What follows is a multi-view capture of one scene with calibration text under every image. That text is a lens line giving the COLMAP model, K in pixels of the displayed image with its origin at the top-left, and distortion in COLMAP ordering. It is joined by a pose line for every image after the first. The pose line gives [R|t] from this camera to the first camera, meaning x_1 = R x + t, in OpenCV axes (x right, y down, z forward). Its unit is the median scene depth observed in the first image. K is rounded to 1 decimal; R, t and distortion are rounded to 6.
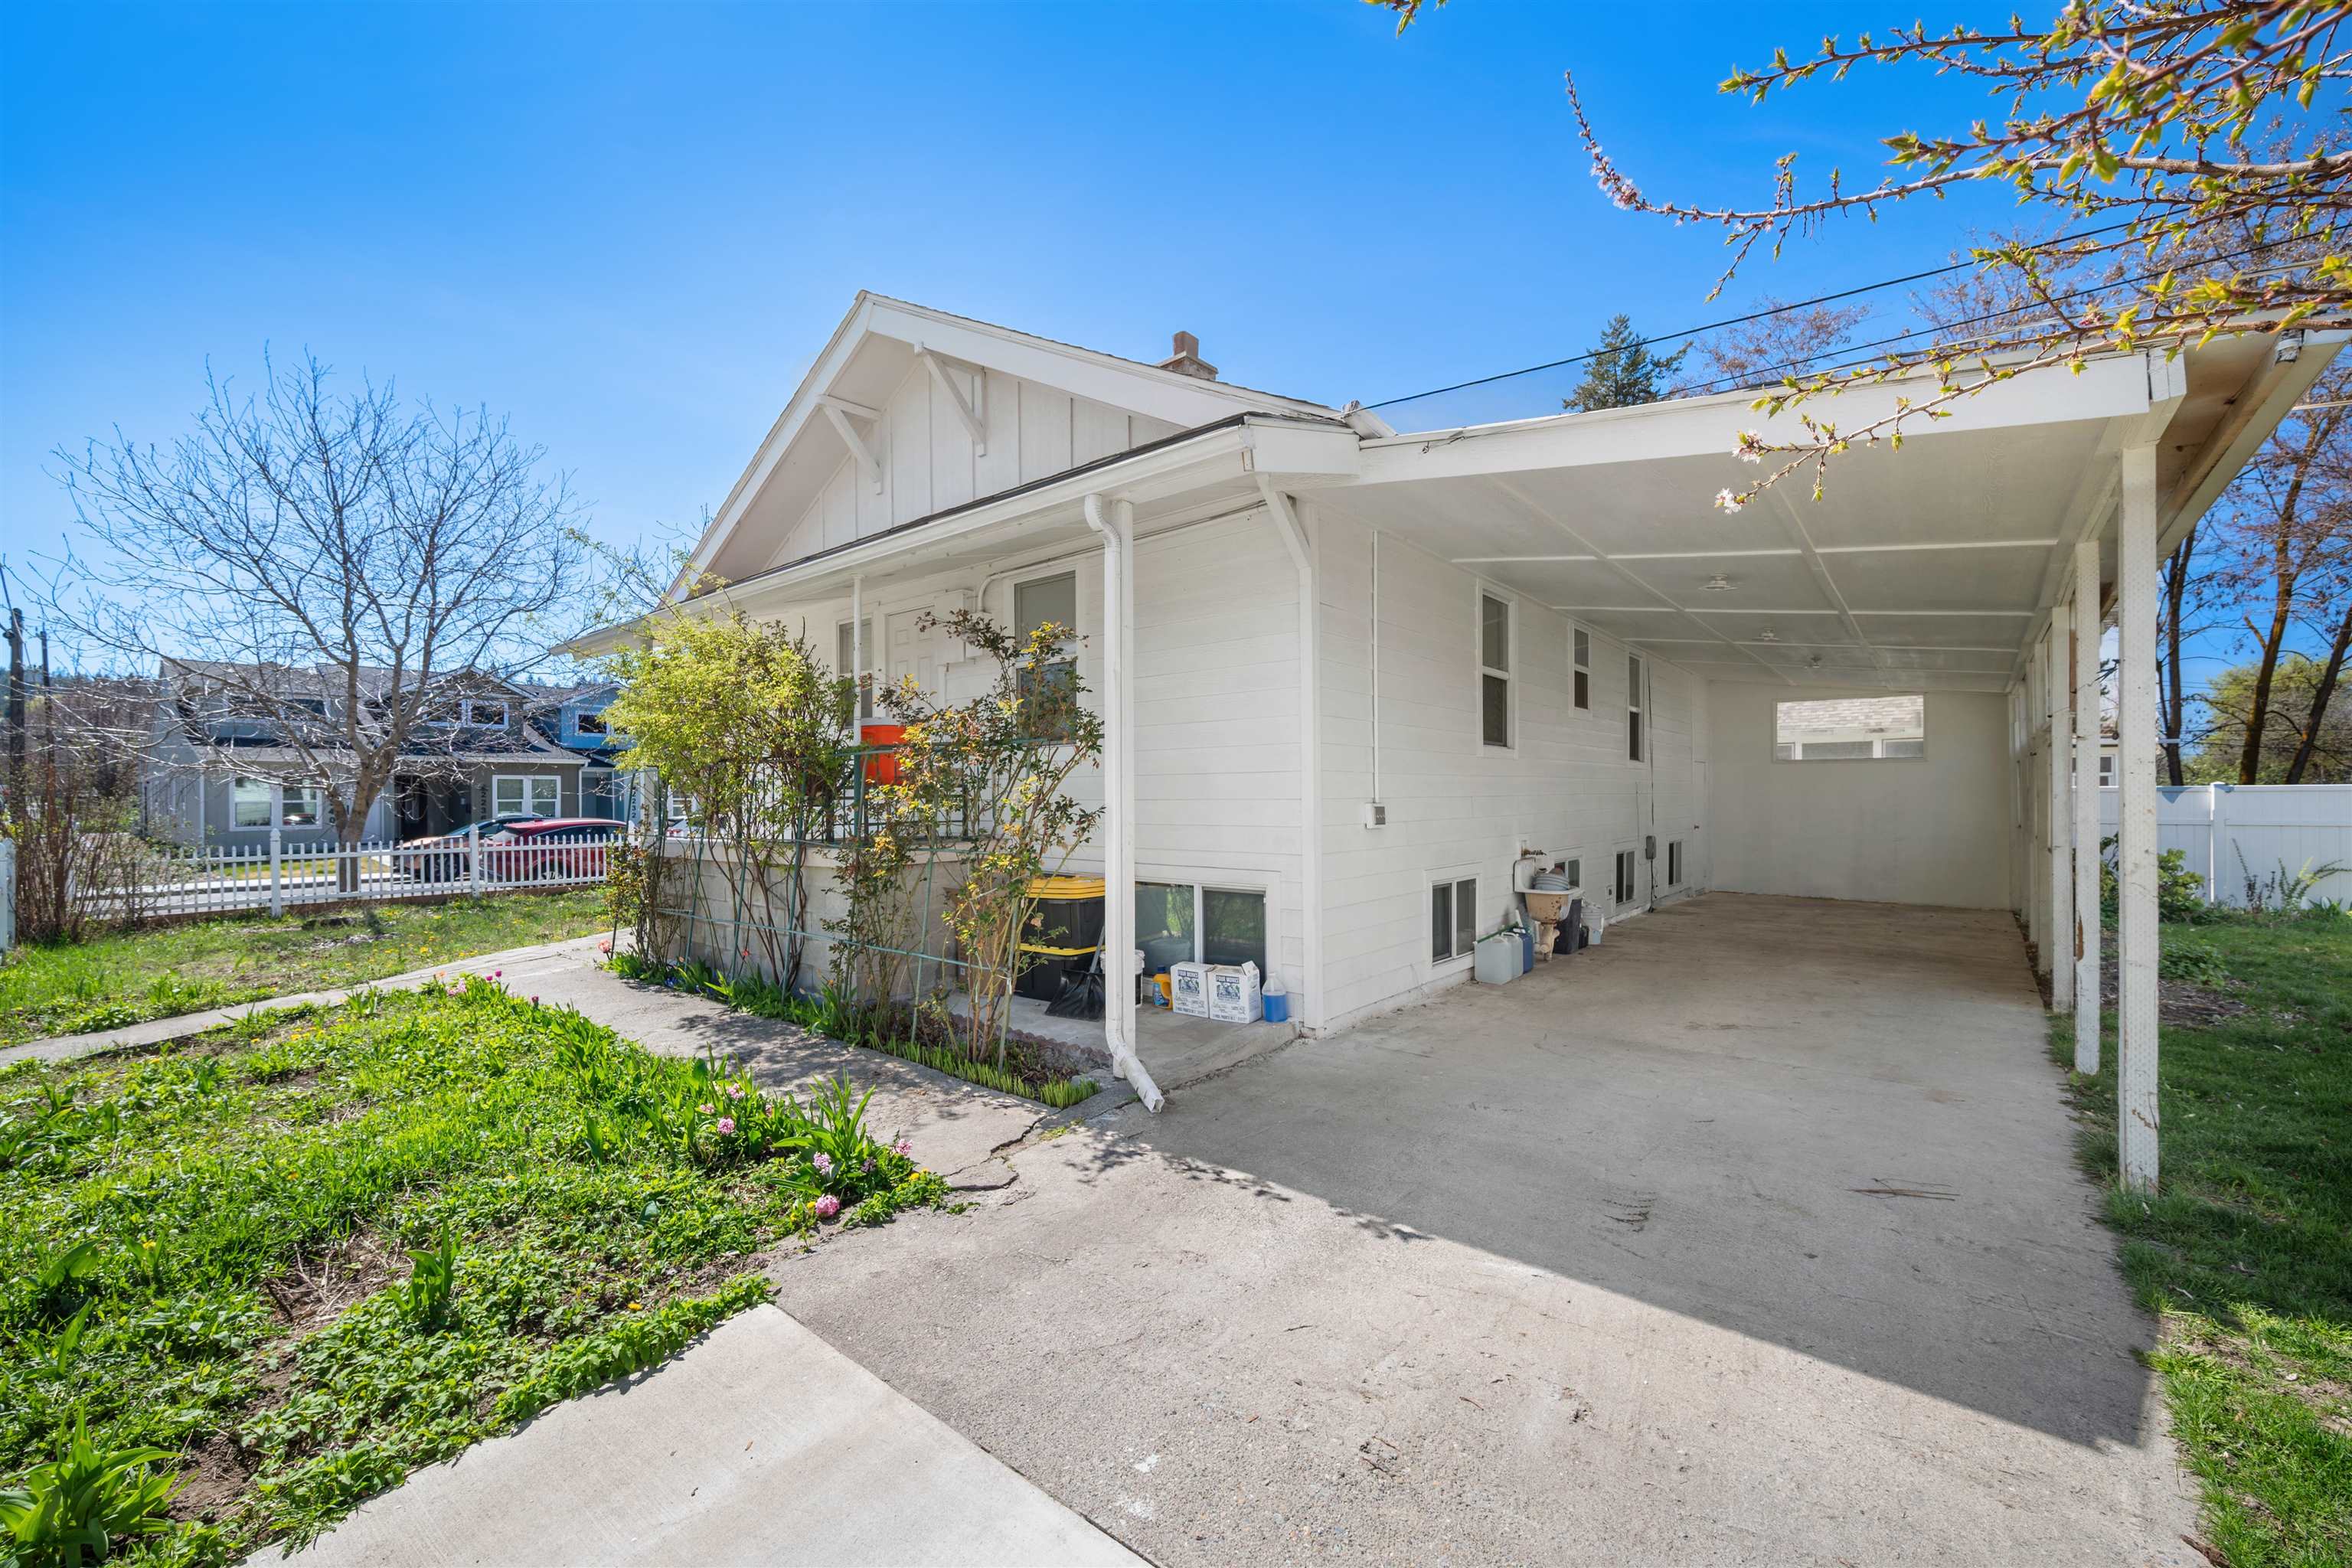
lens RADIAL K [[906.5, 0, 1183.6], [0, 906.5, 790.2], [0, 0, 1]] dist [0.003300, 0.000051]
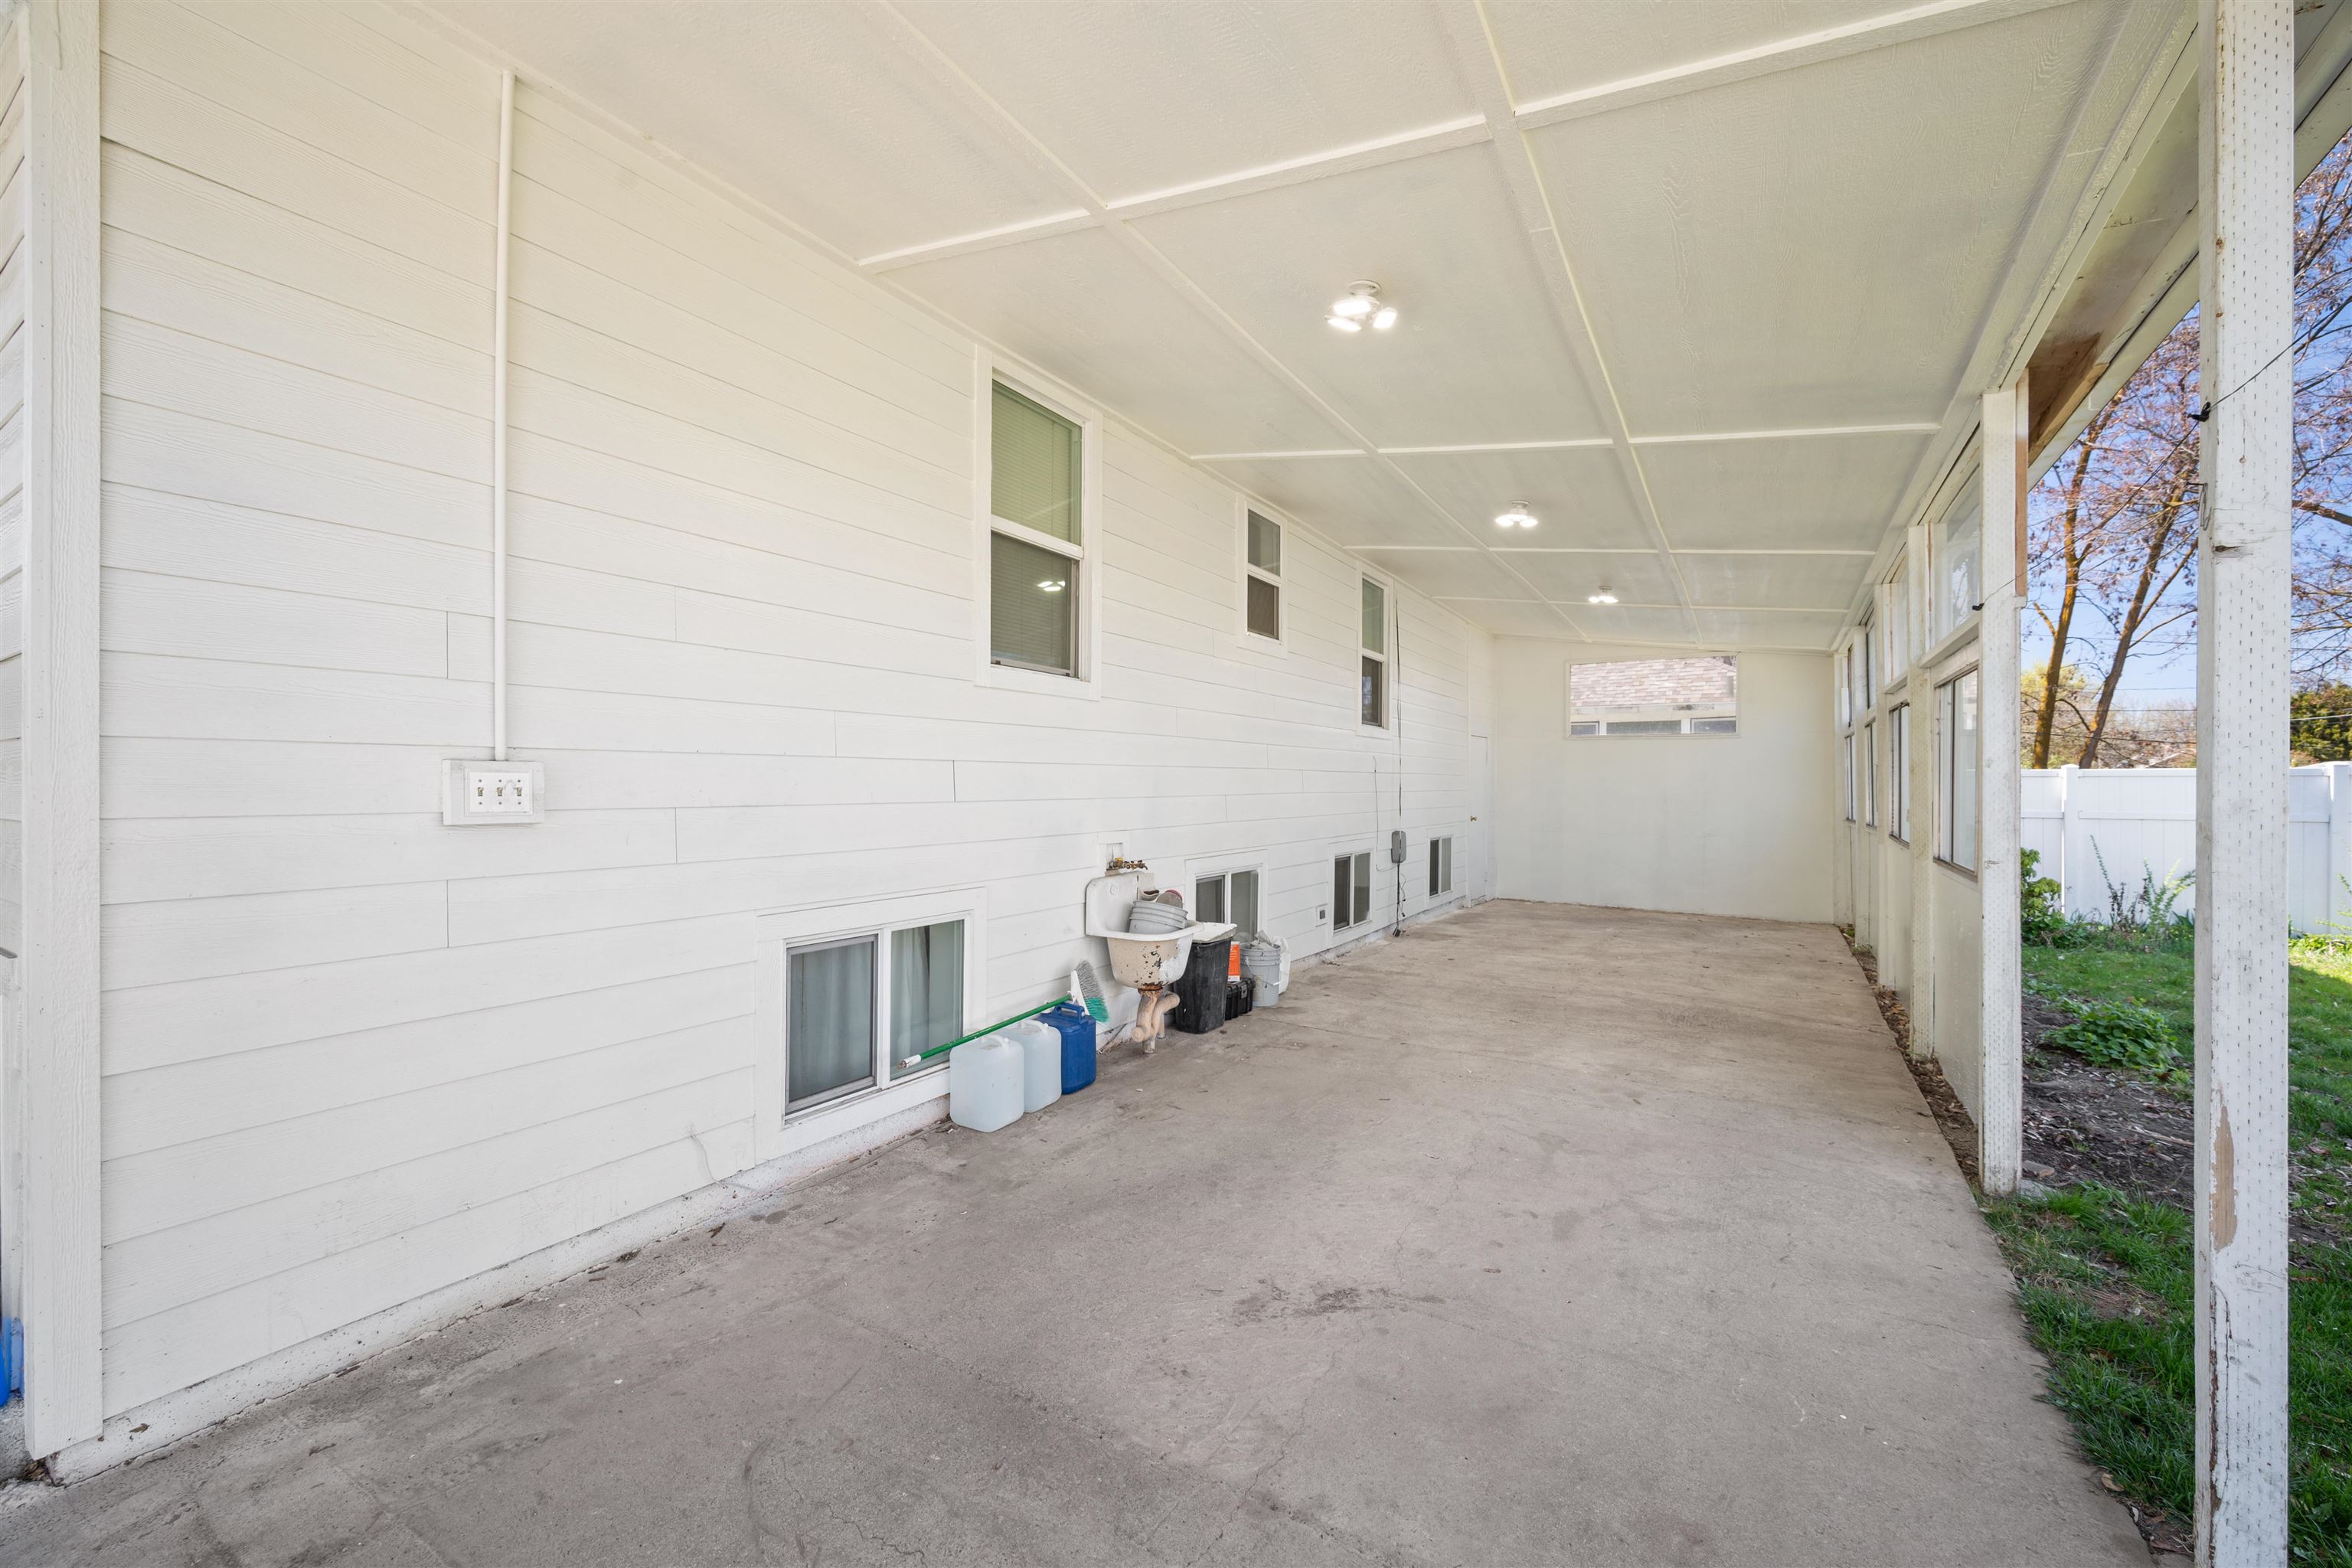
lens RADIAL K [[906.5, 0, 1172.3], [0, 906.5, 778.1], [0, 0, 1]] dist [0.003300, 0.000051]
pose [[0.991075, 0.007615, 0.133089, 0.258776], [-0.007382, 0.999970, -0.002241, 0.011407], [-0.133102, 0.001239, 0.991102, 0.327888]]
